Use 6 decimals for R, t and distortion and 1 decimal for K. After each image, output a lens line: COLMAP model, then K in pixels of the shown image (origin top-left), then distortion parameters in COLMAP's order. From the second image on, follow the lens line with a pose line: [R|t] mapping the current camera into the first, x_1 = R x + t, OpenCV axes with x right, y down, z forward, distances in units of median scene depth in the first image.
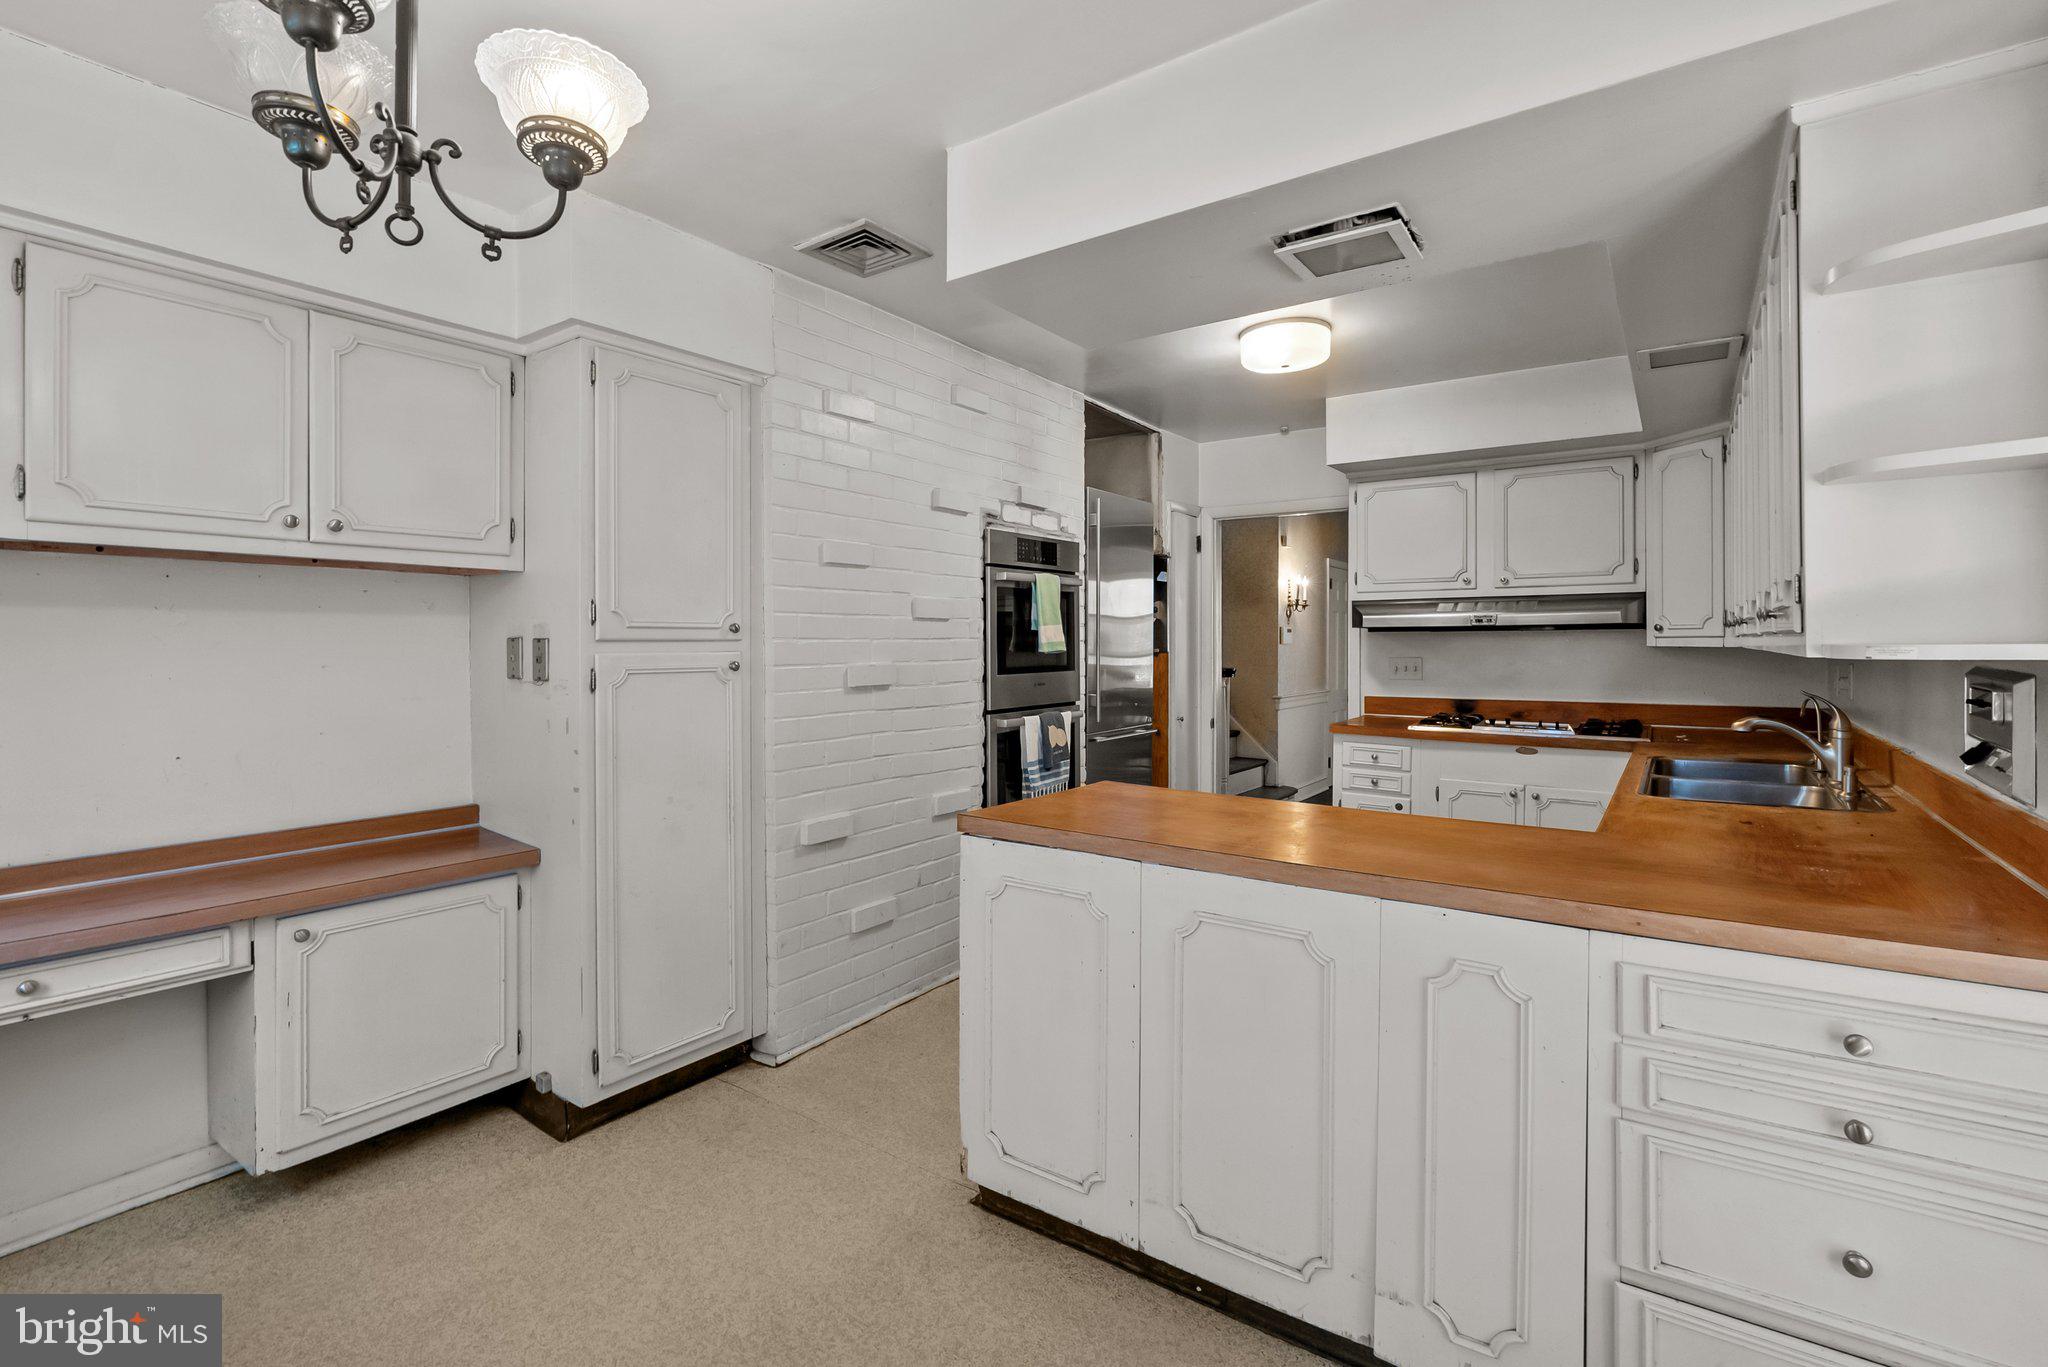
lens RADIAL K [[939.7, 0, 1029.3], [0, 939.7, 650.1], [0, 0, 1]] dist [-0.008417, 0.000681]
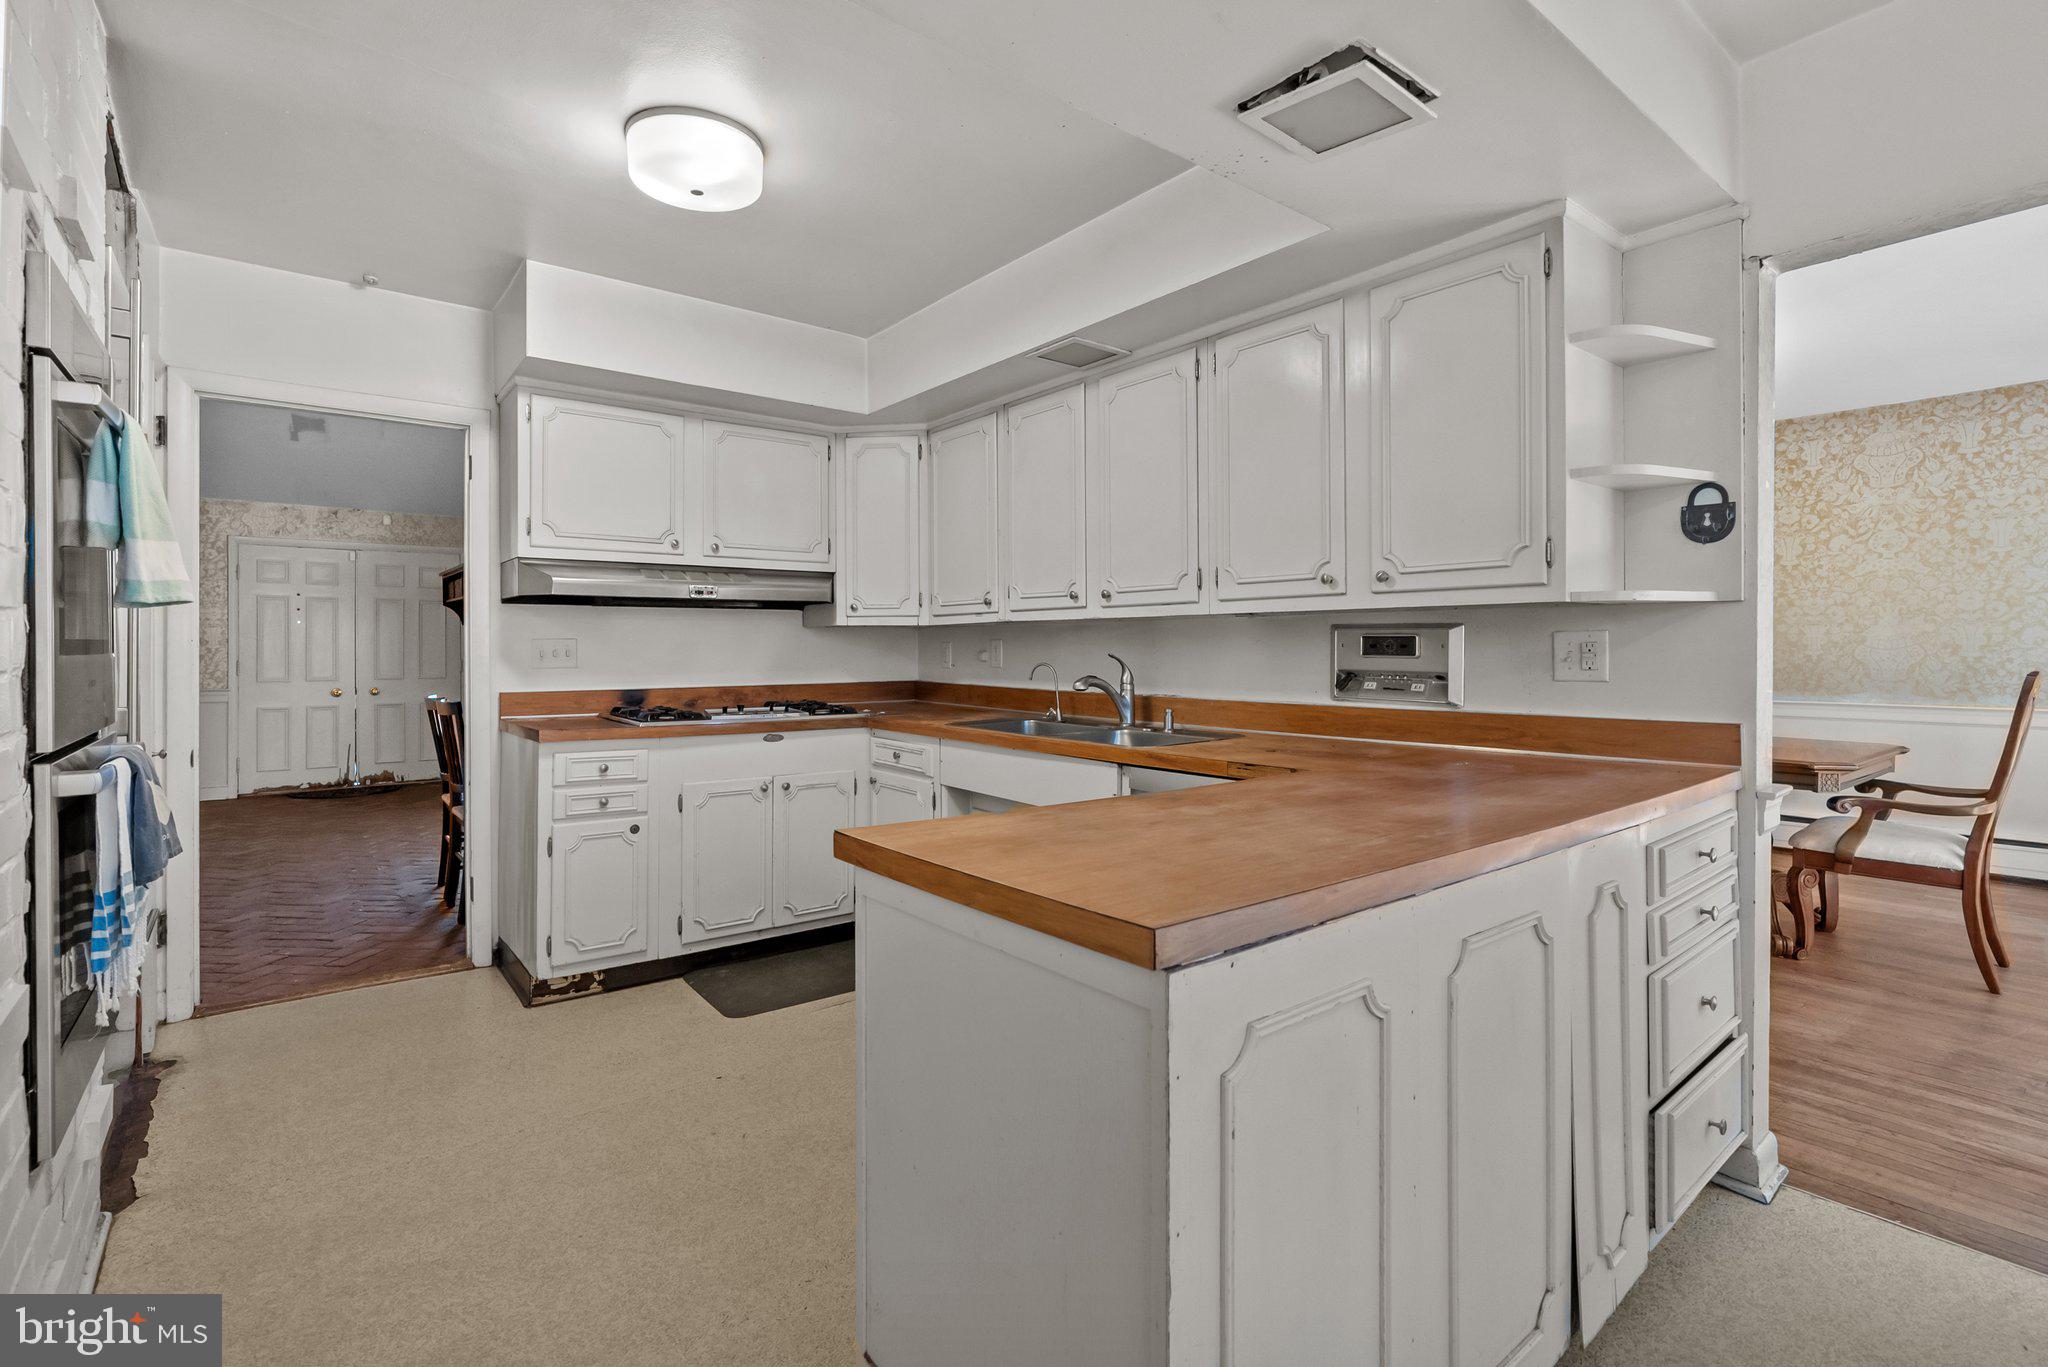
lens RADIAL K [[939.7, 0, 1029.3], [0, 939.7, 650.1], [0, 0, 1]] dist [-0.008417, 0.000681]
pose [[0.284739, -0.000939, 0.958605, -0.266328], [0.010309, 0.999945, -0.002083, 0.027261], [-0.958550, 0.010475, 0.284733, 0.502720]]
